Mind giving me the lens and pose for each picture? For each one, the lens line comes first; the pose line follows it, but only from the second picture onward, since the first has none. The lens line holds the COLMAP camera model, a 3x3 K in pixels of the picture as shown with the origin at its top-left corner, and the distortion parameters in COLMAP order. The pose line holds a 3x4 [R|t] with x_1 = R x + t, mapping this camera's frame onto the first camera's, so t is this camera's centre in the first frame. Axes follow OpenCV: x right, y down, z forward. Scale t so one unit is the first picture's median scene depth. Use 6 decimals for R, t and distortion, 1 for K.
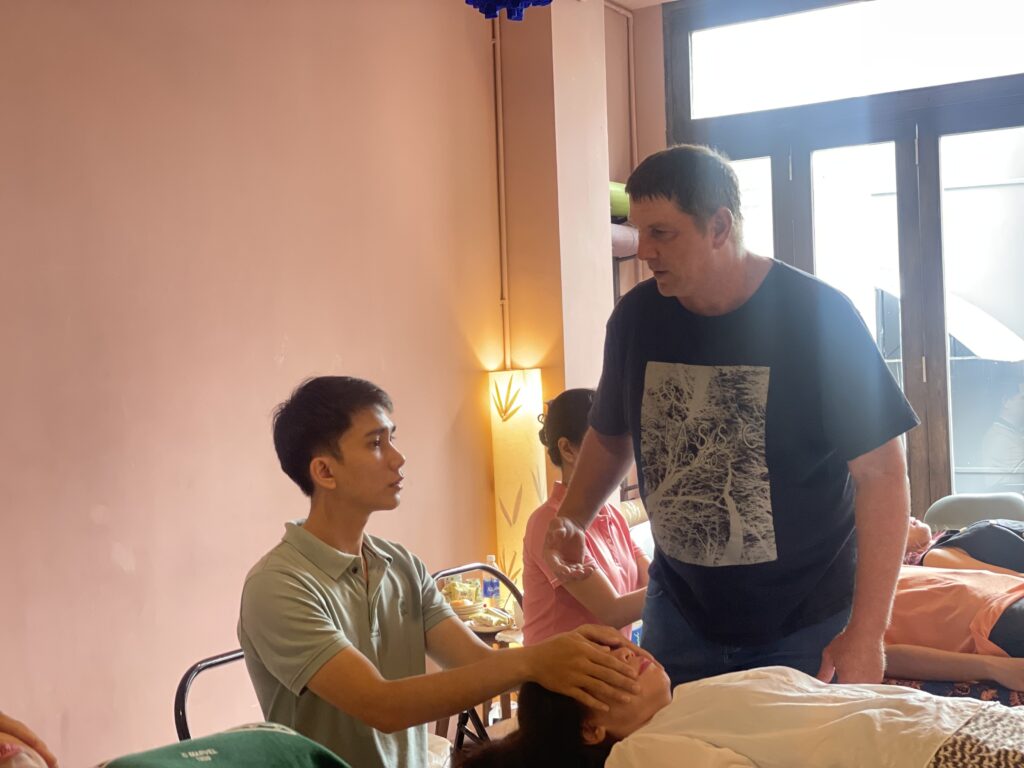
lens RADIAL K [[1540.1, 0, 511.1], [0, 1540.1, 379.7], [0, 0, 1]] dist [0.097696, 0.000000]
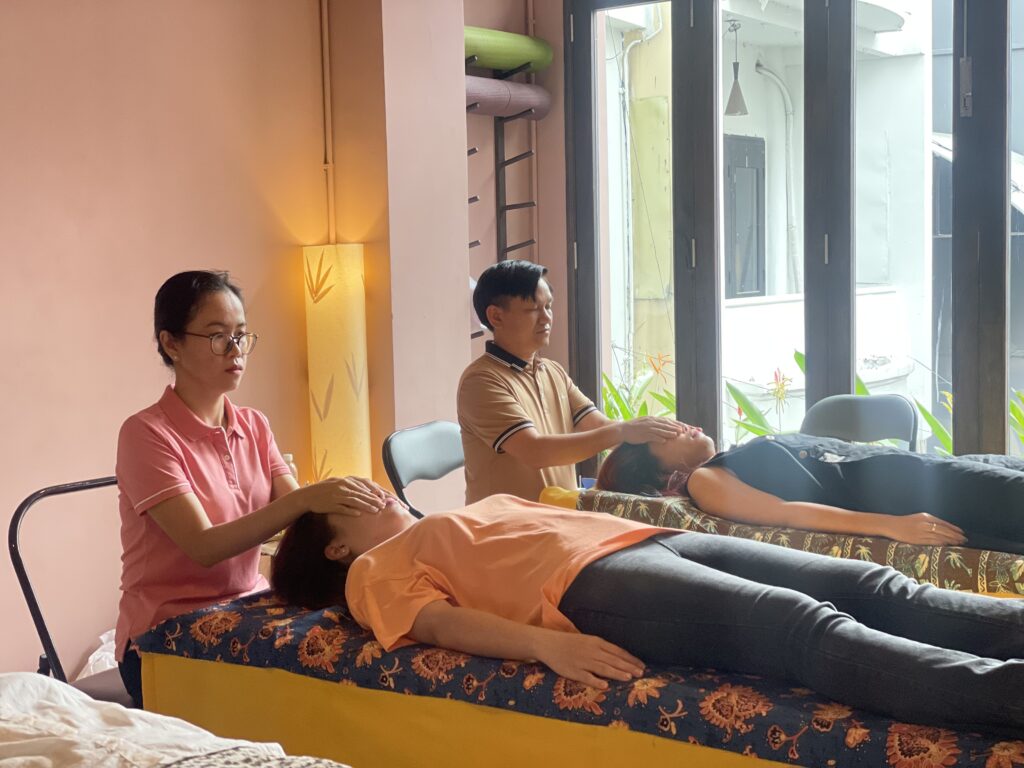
lens RADIAL K [[1540.1, 0, 513.8], [0, 1540.1, 385.5], [0, 0, 1]] dist [0.097696, 0.000000]
pose [[0.995675, 0.021331, -0.090419, 0.189841], [-0.013270, 0.995958, 0.088832, -0.005798], [0.091948, -0.087248, 0.991934, 0.132524]]
